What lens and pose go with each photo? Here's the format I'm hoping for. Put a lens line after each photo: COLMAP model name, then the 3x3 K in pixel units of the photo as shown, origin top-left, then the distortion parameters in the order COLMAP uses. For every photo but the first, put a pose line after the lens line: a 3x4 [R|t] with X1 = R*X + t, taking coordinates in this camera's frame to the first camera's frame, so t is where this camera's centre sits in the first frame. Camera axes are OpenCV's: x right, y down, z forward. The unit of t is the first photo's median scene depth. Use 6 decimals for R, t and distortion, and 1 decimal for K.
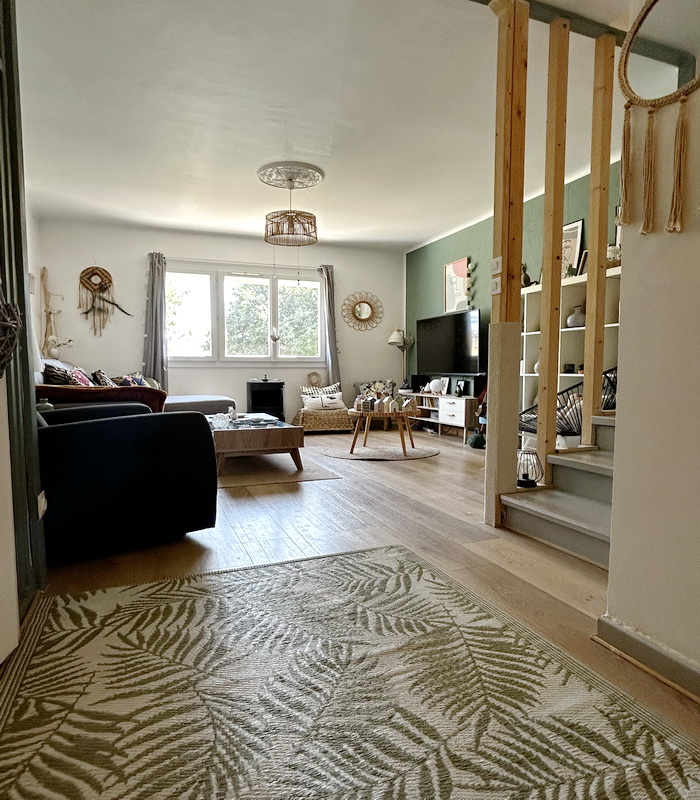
lens RADIAL K [[541.5, 0, 349.7], [0, 541.5, 418.4], [0, 0, 1]] dist [0.004575, -0.000664]
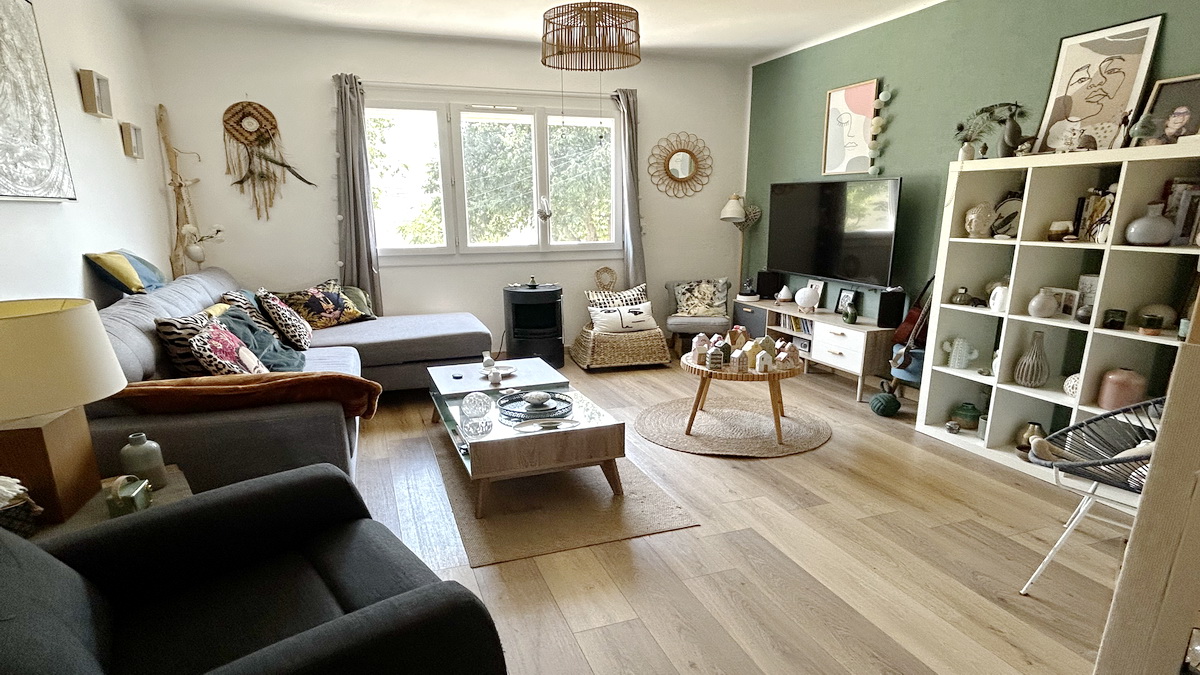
lens RADIAL K [[662.0, 0, 601.0], [0, 662.0, 401.2], [0, 0, 1]] dist [-0.006764, 0.003093]
pose [[0.999911, -0.002429, -0.013151, -0.066254], [0.005029, 0.979481, 0.201474, -0.095406], [0.012392, -0.201522, 0.979406, 0.213484]]
